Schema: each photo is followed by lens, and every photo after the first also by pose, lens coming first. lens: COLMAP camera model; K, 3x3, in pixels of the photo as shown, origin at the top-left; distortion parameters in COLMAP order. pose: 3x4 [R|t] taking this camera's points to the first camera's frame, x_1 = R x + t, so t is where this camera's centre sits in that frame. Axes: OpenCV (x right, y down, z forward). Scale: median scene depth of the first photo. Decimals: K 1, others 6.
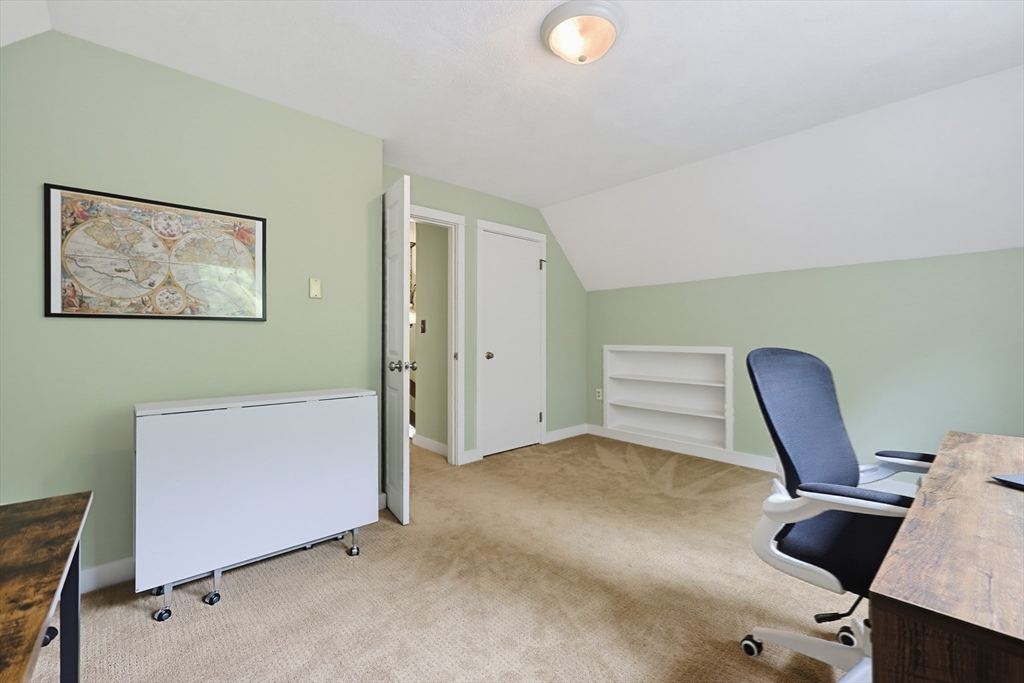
lens RADIAL K [[442.0, 0, 512.3], [0, 442.0, 335.8], [0, 0, 1]] dist [-0.003742, -0.001976]
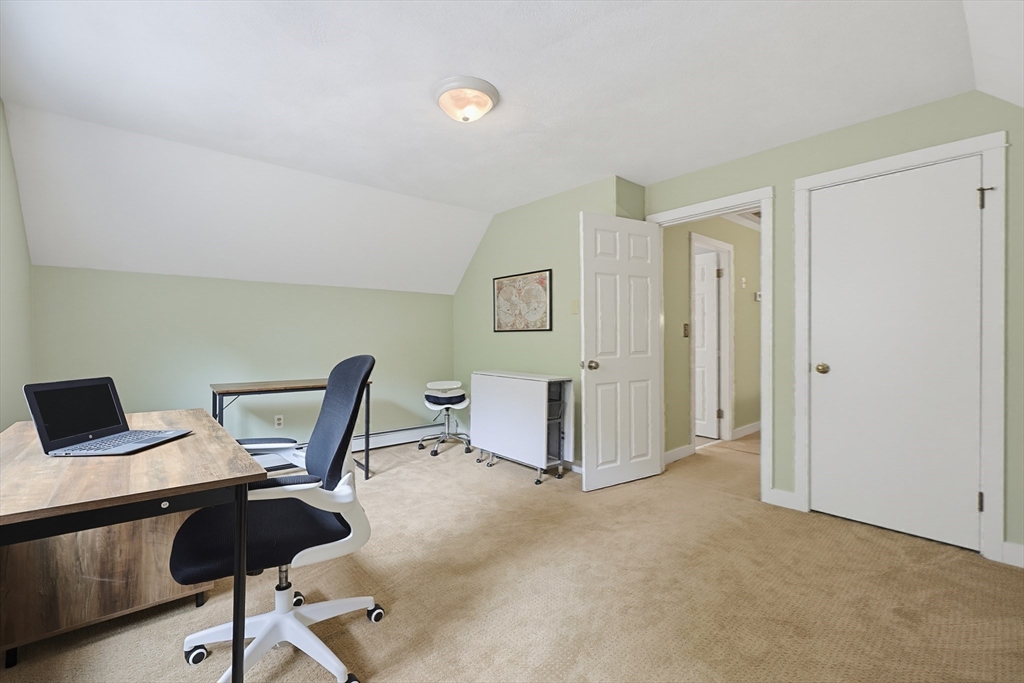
lens RADIAL K [[442.0, 0, 512.1], [0, 442.0, 341.7], [0, 0, 1]] dist [-0.003742, -0.001976]
pose [[-0.039387, 0.015442, -0.999105, 1.225780], [0.008070, 0.999853, 0.015135, -0.021951], [0.999191, -0.007466, -0.039506, 1.027046]]
